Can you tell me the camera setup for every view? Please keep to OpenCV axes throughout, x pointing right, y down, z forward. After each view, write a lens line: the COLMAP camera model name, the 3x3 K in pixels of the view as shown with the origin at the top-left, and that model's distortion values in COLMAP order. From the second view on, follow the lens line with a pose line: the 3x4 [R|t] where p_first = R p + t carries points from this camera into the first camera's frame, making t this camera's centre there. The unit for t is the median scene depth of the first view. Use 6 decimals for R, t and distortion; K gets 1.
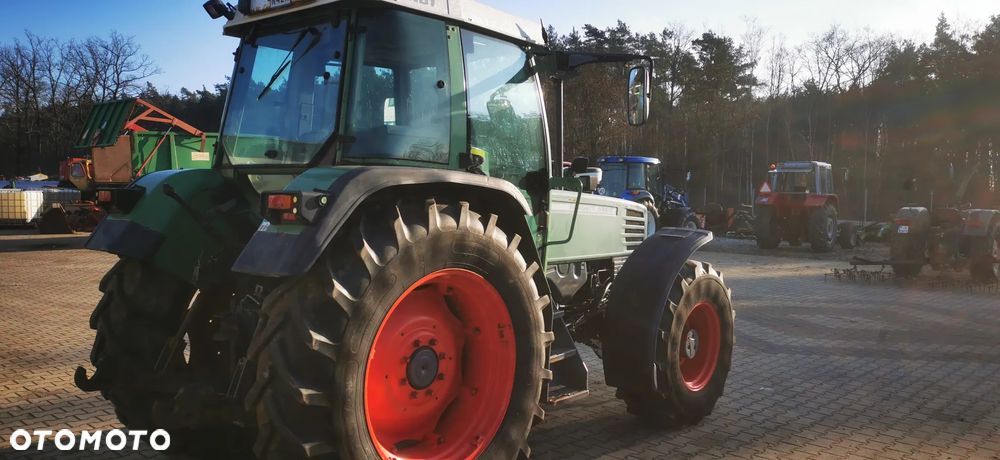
lens RADIAL K [[748.6, 0, 493.4], [0, 748.6, 192.4], [0, 0, 1]] dist [0.044768, 0.000904]
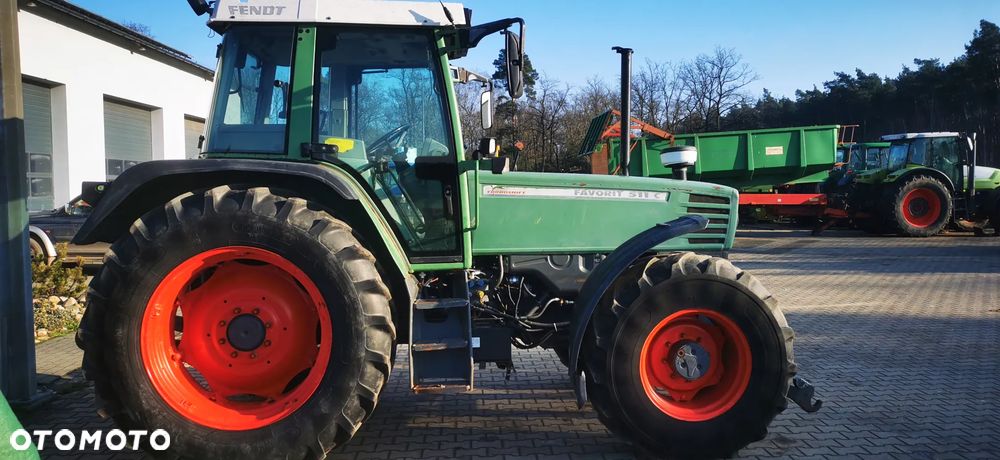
lens RADIAL K [[748.6, 0, 493.4], [0, 748.6, 192.4], [0, 0, 1]] dist [0.044768, 0.000904]
pose [[0.727240, -0.025849, -0.685897, 0.663081], [0.024680, 0.999629, -0.011505, 0.028293], [0.685940, -0.008561, 0.727608, 0.285430]]
